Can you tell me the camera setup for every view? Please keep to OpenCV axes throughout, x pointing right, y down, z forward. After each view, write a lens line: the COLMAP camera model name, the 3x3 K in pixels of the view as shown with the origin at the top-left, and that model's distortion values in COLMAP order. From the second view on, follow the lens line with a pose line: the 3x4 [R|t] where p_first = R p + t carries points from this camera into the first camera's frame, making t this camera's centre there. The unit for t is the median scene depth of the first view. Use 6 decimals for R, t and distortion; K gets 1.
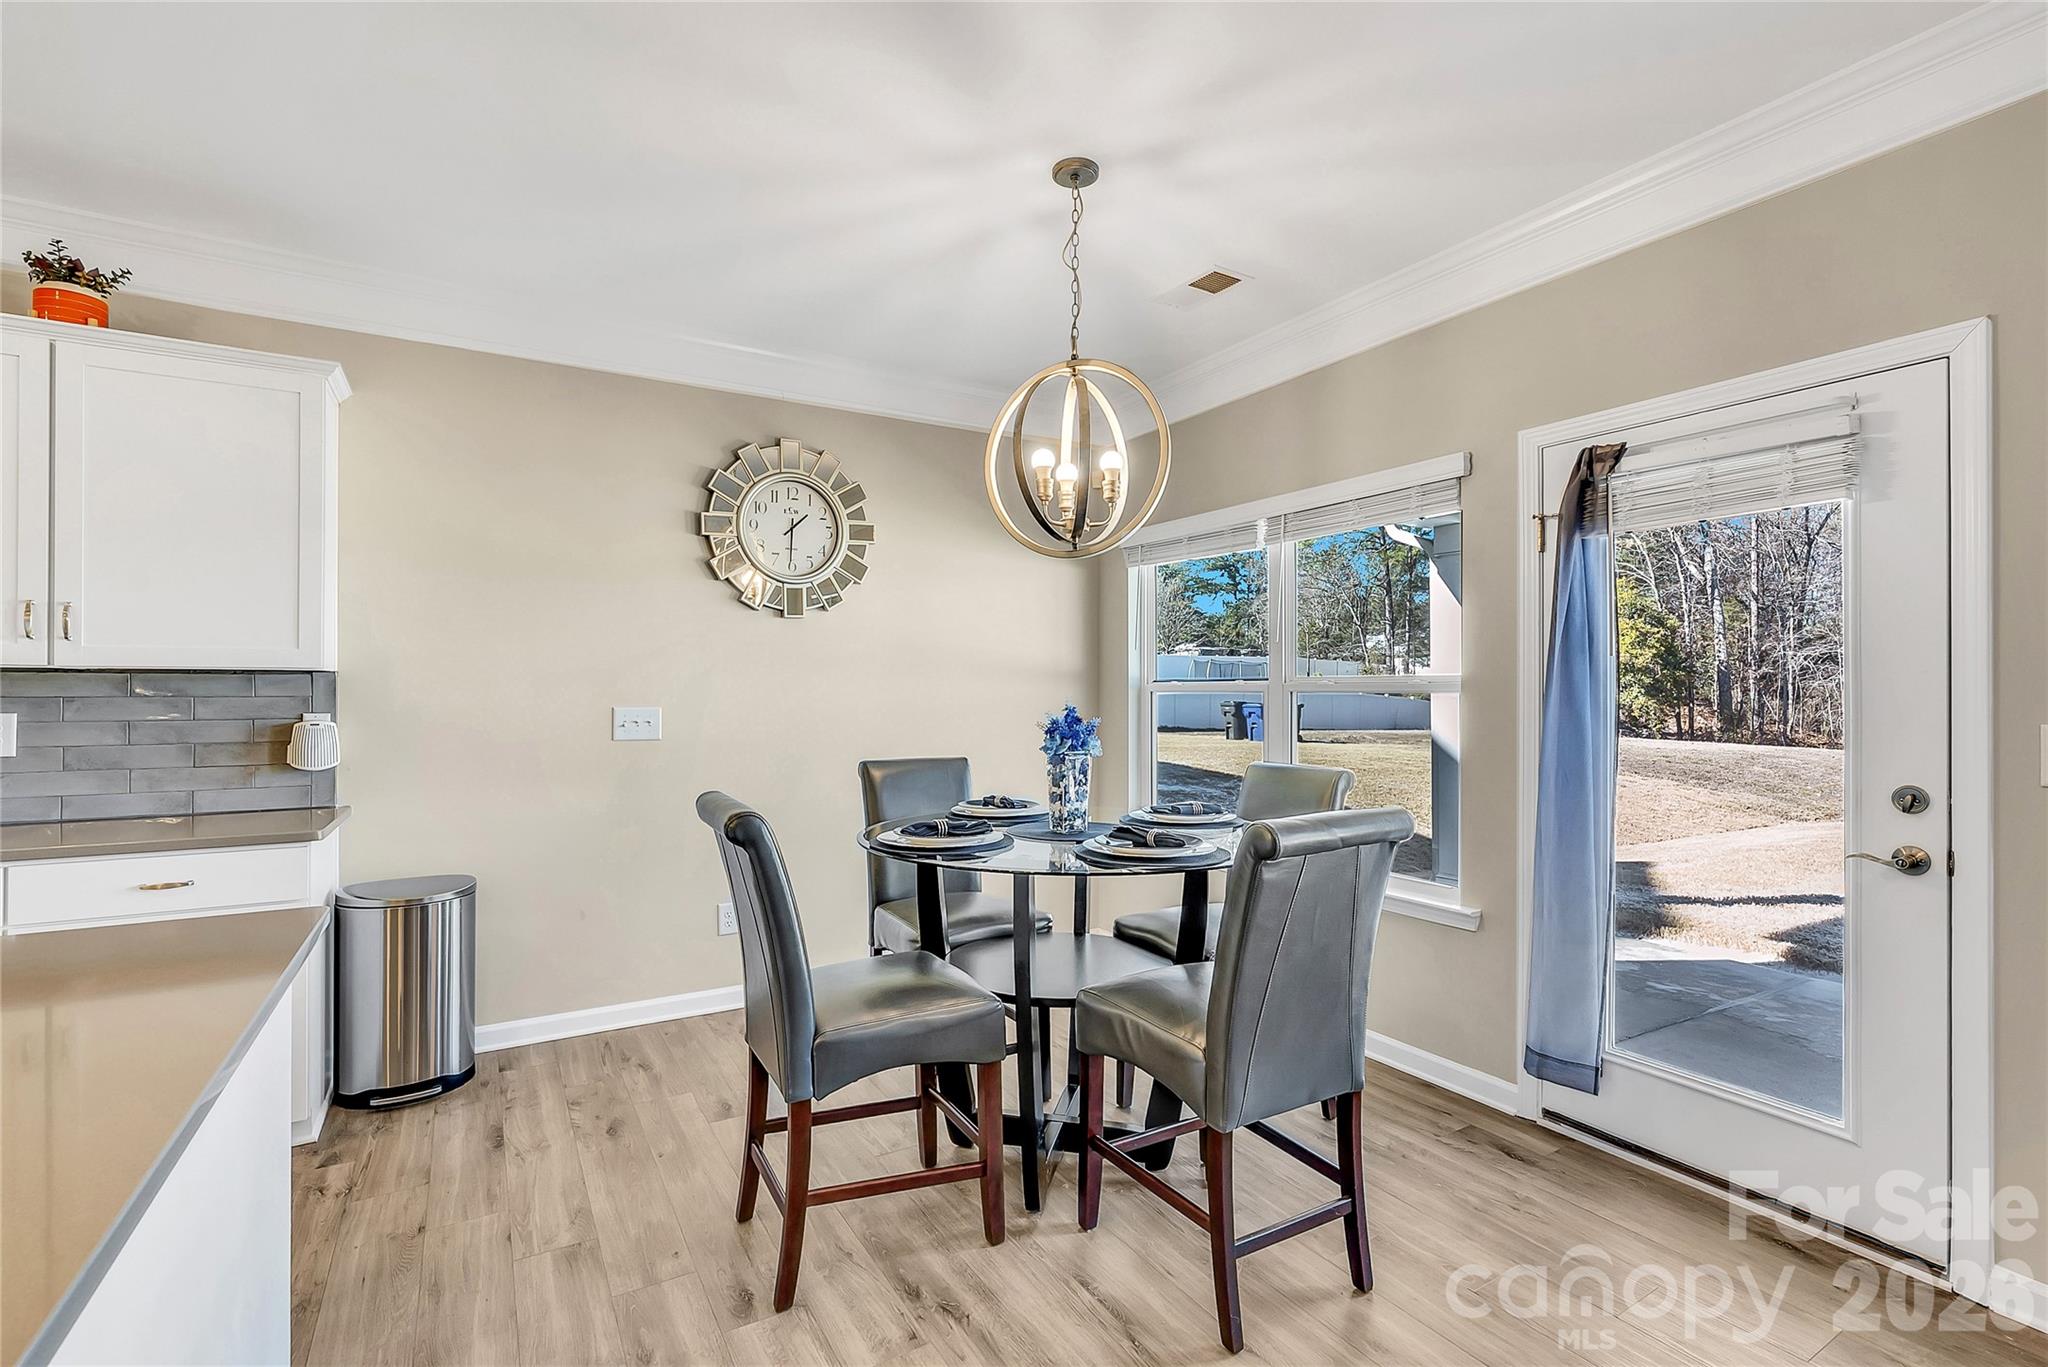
lens RADIAL K [[938.7, 0, 1027.7], [0, 938.7, 687.3], [0, 0, 1]] dist [0.003408, 0.000189]
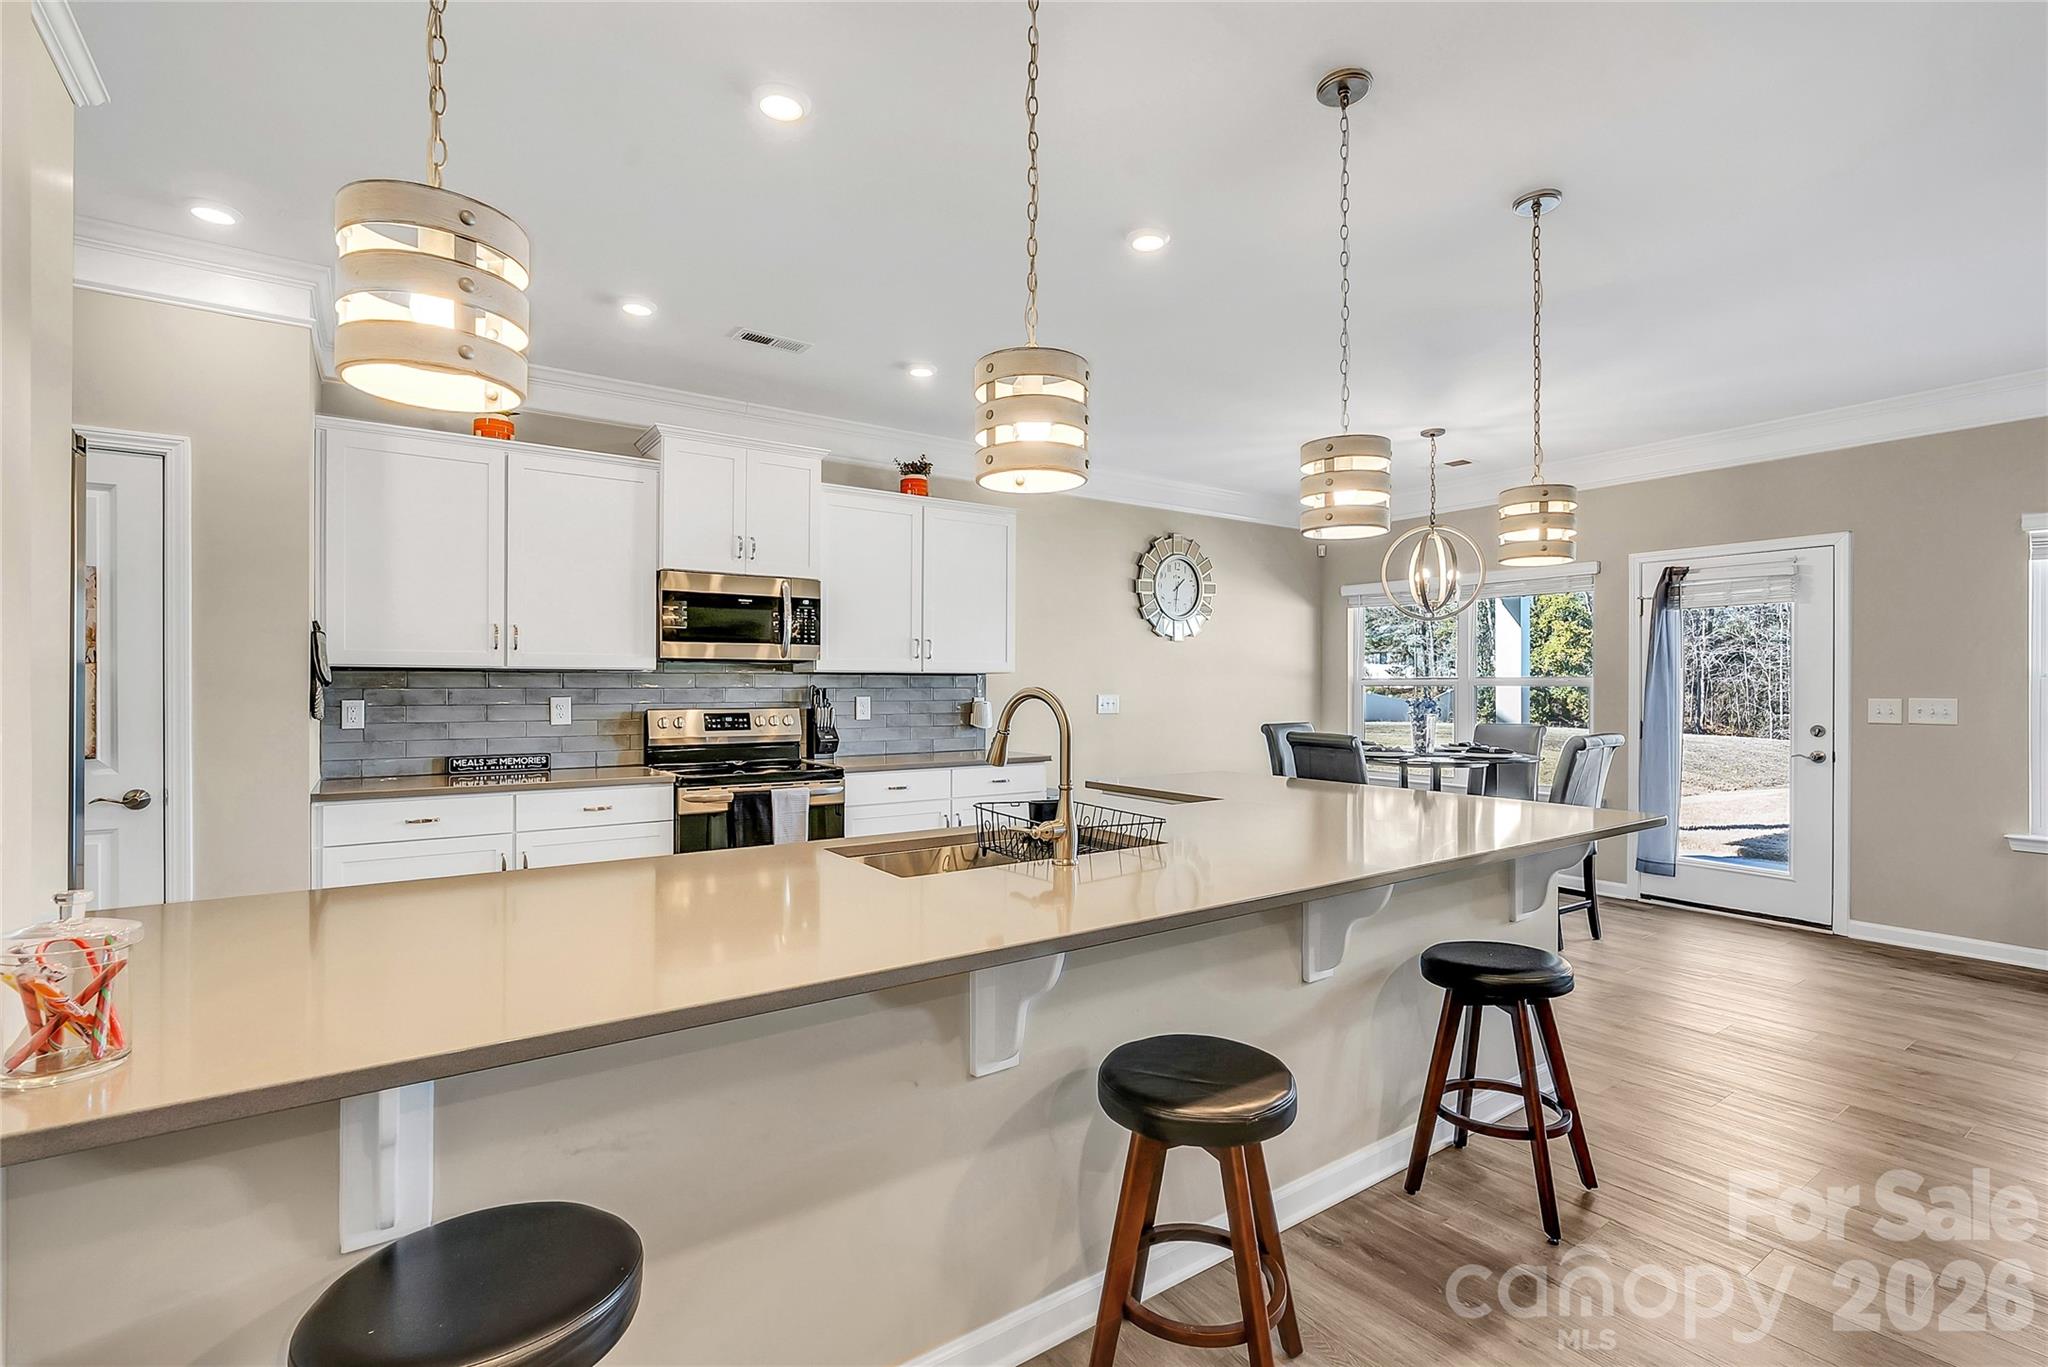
lens RADIAL K [[938.7, 0, 1023.2], [0, 938.7, 686.6], [0, 0, 1]] dist [0.003408, 0.000189]
pose [[0.998155, 0.000129, 0.060724, -0.660074], [-0.000362, 0.999993, 0.003831, 0.000105], [-0.060723, -0.003846, 0.998147, -0.681671]]
